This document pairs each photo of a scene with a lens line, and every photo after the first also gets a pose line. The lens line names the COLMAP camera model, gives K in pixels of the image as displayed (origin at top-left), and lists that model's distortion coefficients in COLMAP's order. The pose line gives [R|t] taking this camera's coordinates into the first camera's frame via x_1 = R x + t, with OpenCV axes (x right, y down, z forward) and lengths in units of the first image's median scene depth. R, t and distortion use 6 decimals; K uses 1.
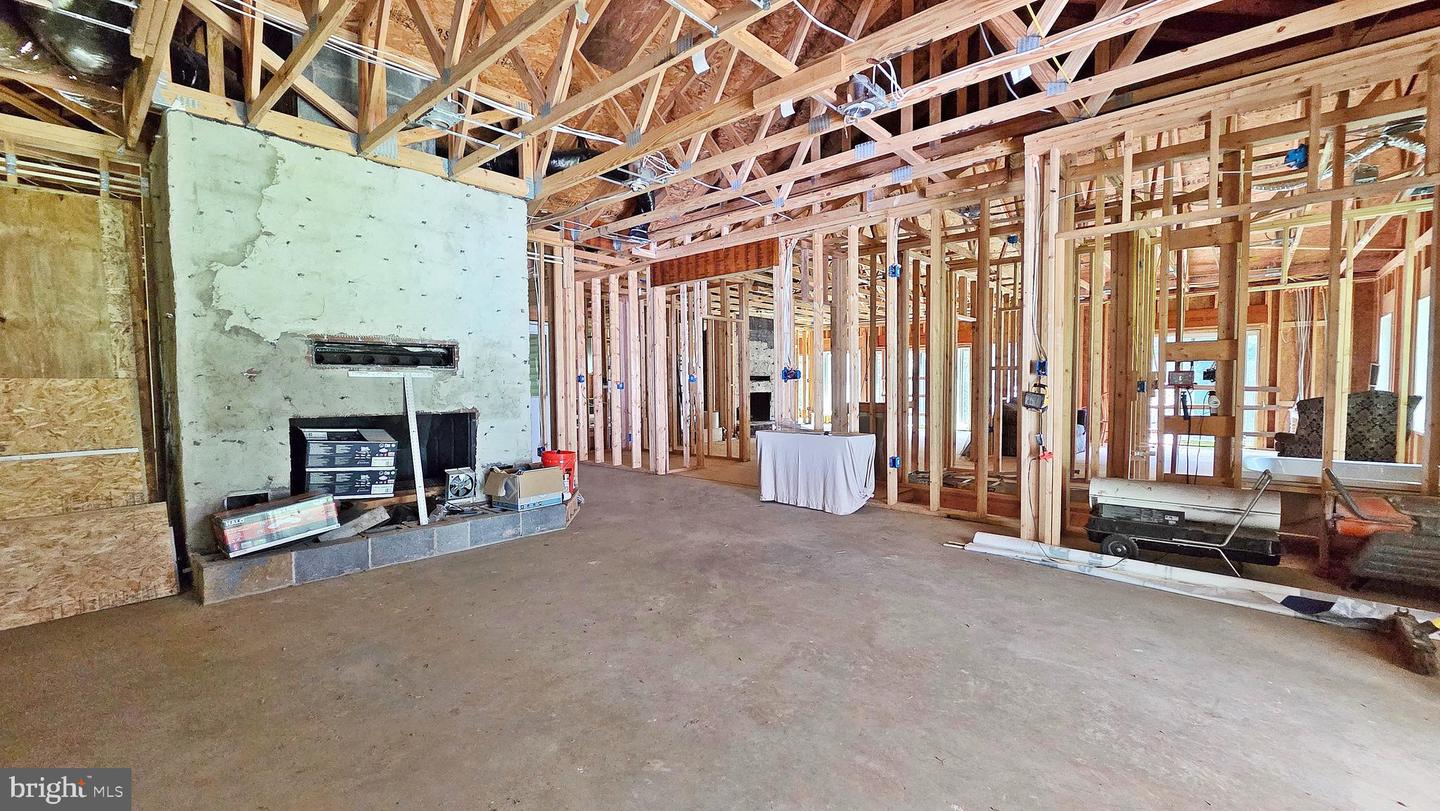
lens RADIAL K [[591.3, 0, 716.9], [0, 591.3, 407.2], [0, 0, 1]] dist [0.008499, -0.001065]
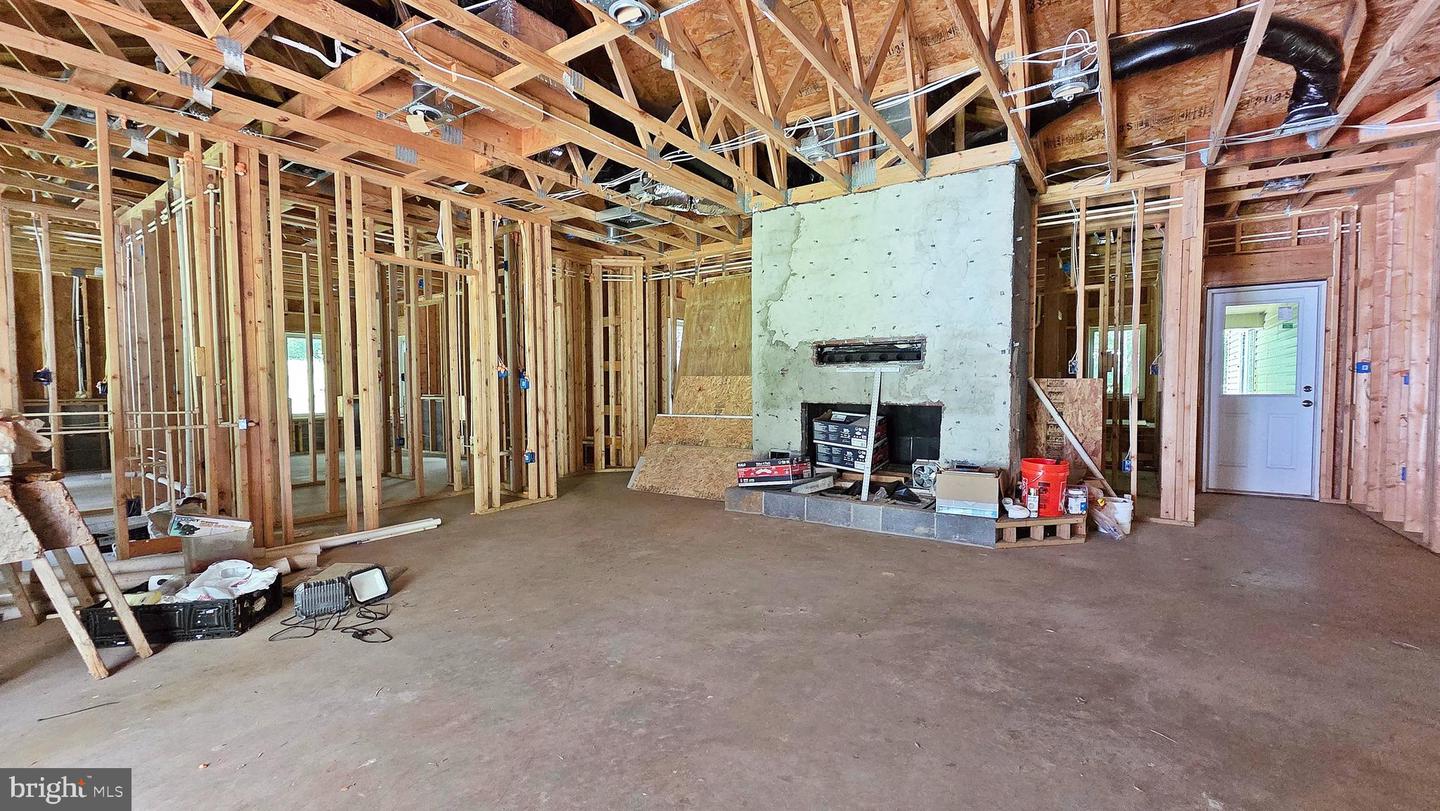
lens RADIAL K [[591.3, 0, 716.3], [0, 591.3, 410.7], [0, 0, 1]] dist [0.008499, -0.001065]
pose [[0.129836, 0.049584, -0.990295, 0.649698], [-0.034620, 0.998367, 0.045450, -0.019143], [0.990931, 0.028383, 0.131341, 0.619790]]
